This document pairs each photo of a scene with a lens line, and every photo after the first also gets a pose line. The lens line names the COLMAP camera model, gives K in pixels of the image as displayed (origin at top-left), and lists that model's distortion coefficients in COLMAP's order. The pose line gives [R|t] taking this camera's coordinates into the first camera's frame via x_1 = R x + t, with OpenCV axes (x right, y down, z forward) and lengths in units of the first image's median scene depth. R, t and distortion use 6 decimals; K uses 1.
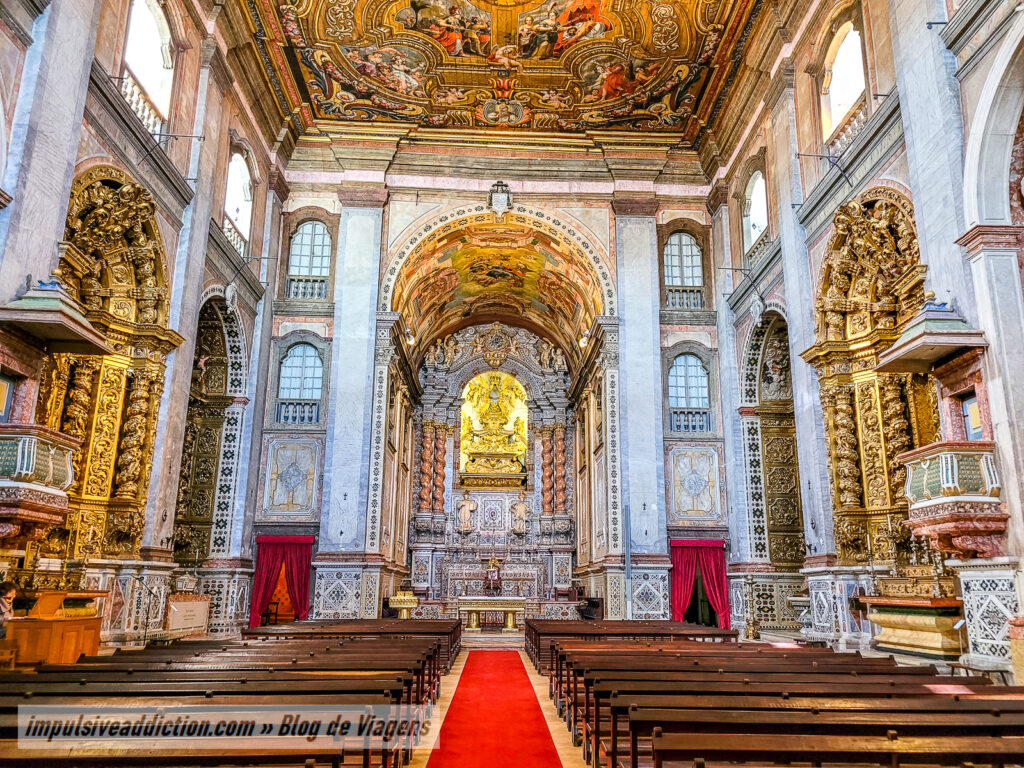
lens RADIAL K [[771.9, 0, 549.6], [0, 771.9, 390.7], [0, 0, 1]] dist [0.041473, -0.002655]
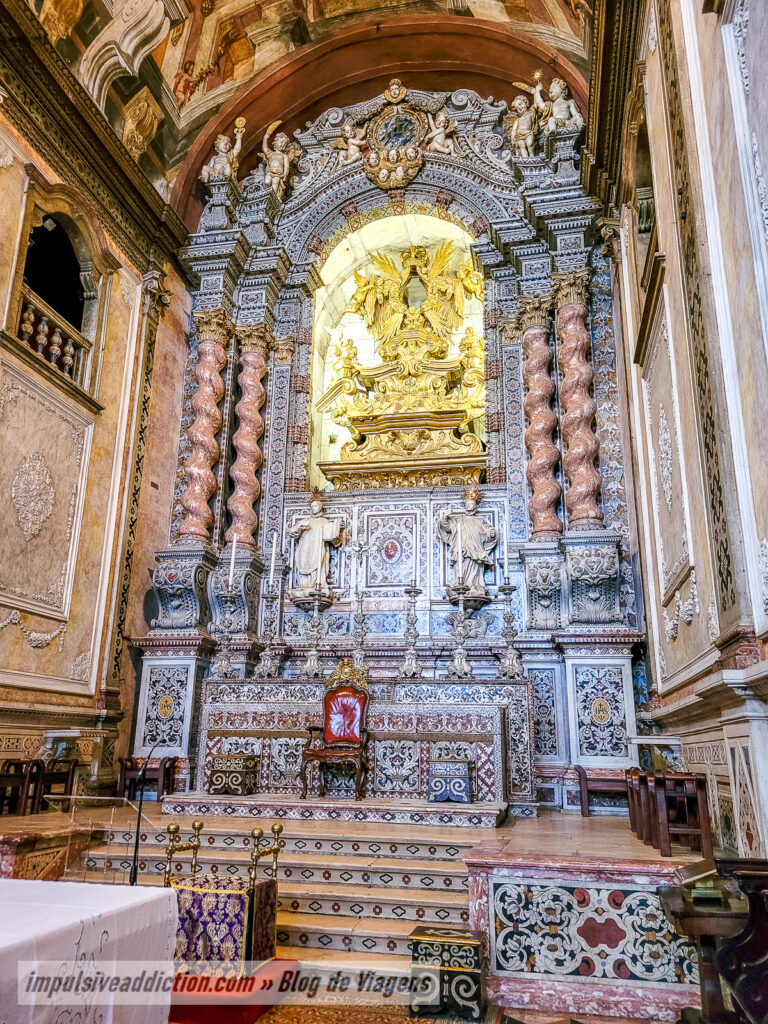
lens RADIAL K [[766.9, 0, 384.9], [0, 766.9, 524.7], [0, 0, 1]] dist [0.042975, -0.030250]
pose [[0.958020, -0.068127, -0.278491, 0.024732], [0.058844, 0.997401, -0.041566, 0.175170], [0.280599, 0.023434, 0.959539, 0.715115]]
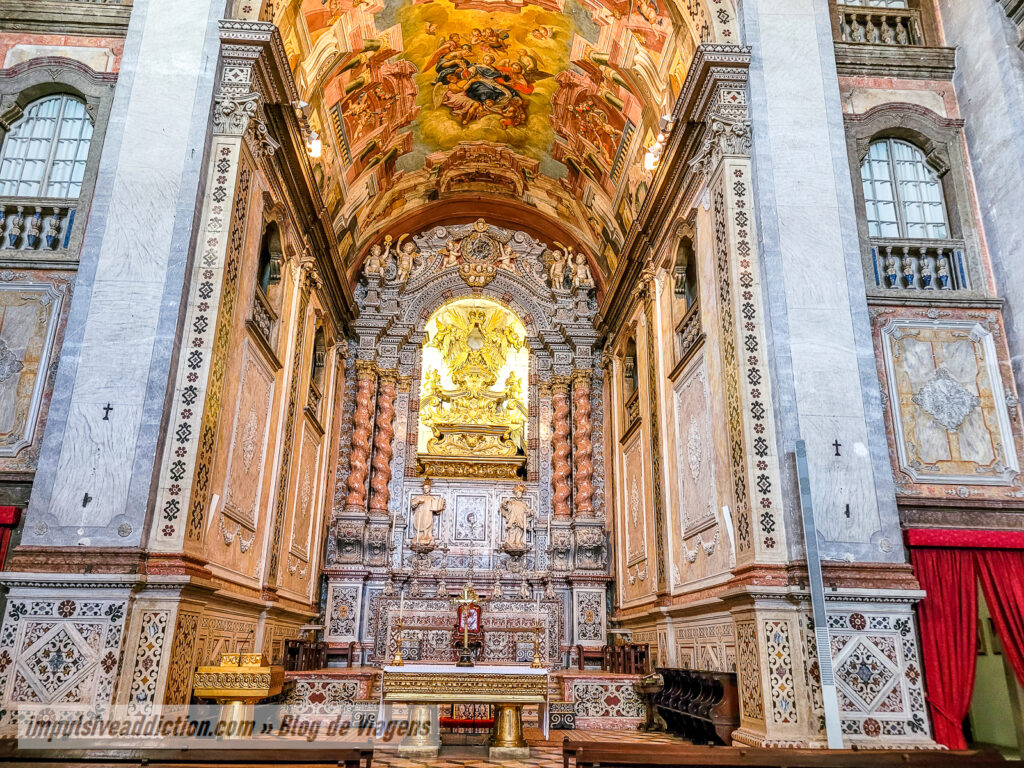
lens RADIAL K [[766.9, 0, 526.2], [0, 766.9, 382.9], [0, 0, 1]] dist [0.042975, -0.030250]
pose [[0.999953, 0.009076, -0.003546, -0.031447], [-0.009328, 0.996817, -0.079179, 0.109867], [0.002816, 0.079208, 0.996854, 0.431363]]
